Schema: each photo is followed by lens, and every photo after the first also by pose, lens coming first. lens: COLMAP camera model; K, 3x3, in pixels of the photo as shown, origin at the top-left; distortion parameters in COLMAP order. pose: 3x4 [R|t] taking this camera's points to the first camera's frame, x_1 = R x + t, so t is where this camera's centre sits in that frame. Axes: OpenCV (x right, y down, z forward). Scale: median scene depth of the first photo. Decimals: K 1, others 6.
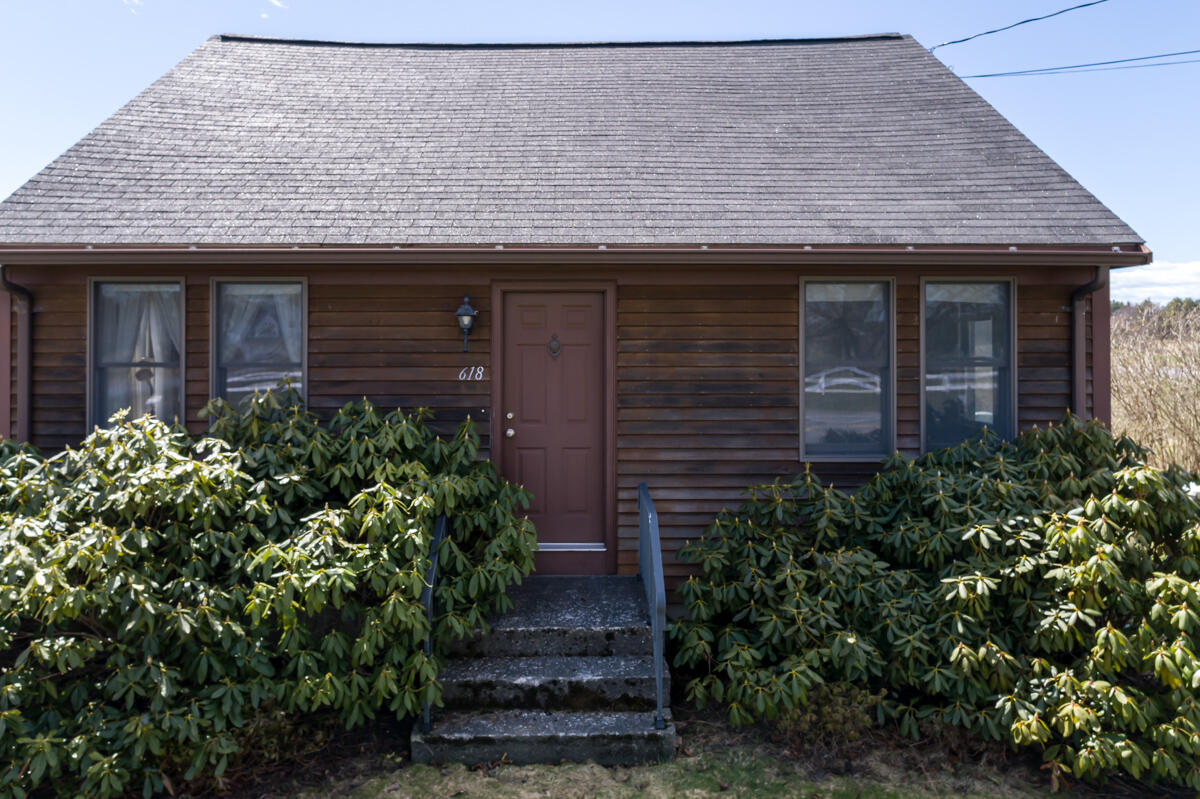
lens RADIAL K [[815.5, 0, 570.7], [0, 815.5, 329.2], [0, 0, 1]] dist [-0.006469, 0.017818]
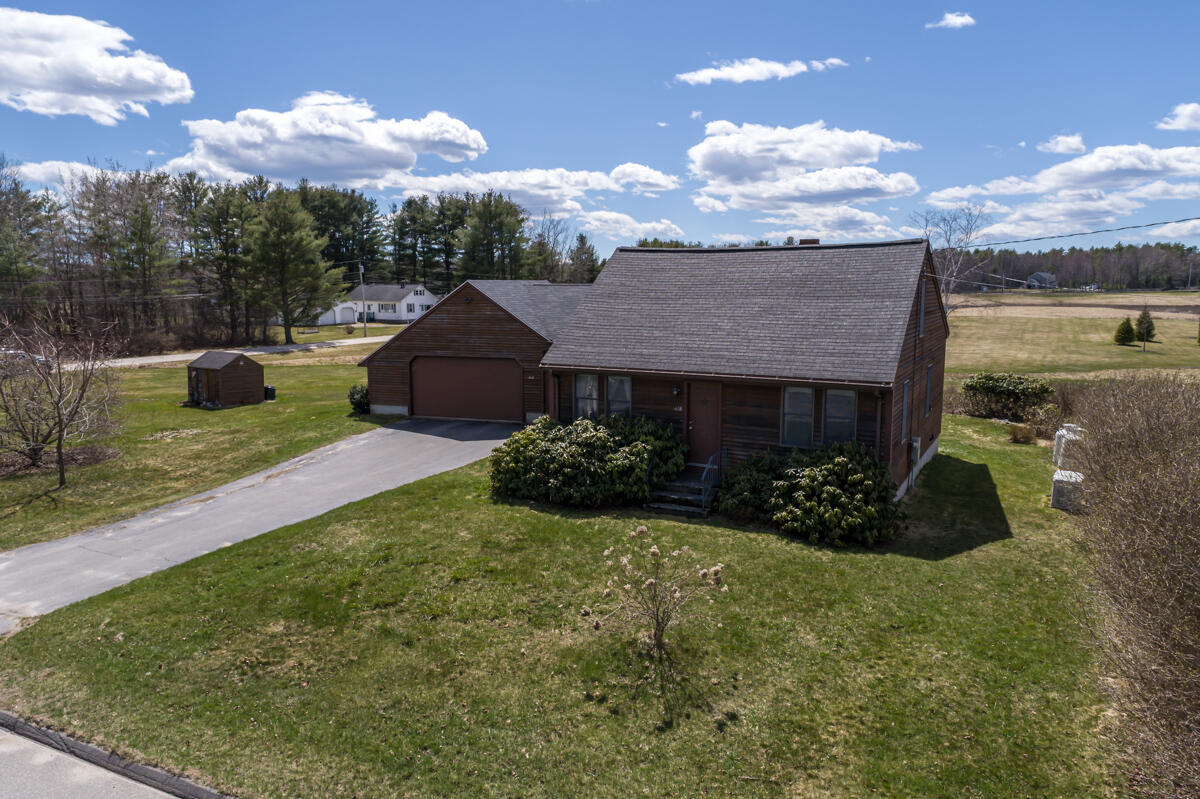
lens RADIAL K [[815.5, 0, 611.5], [0, 815.5, 367.5], [0, 0, 1]] dist [-0.006469, 0.017818]
pose [[0.881270, 0.050202, -0.469940, 1.360171], [0.006466, 0.992969, 0.118201, -0.578119], [0.472569, -0.107206, 0.874749, -2.250836]]
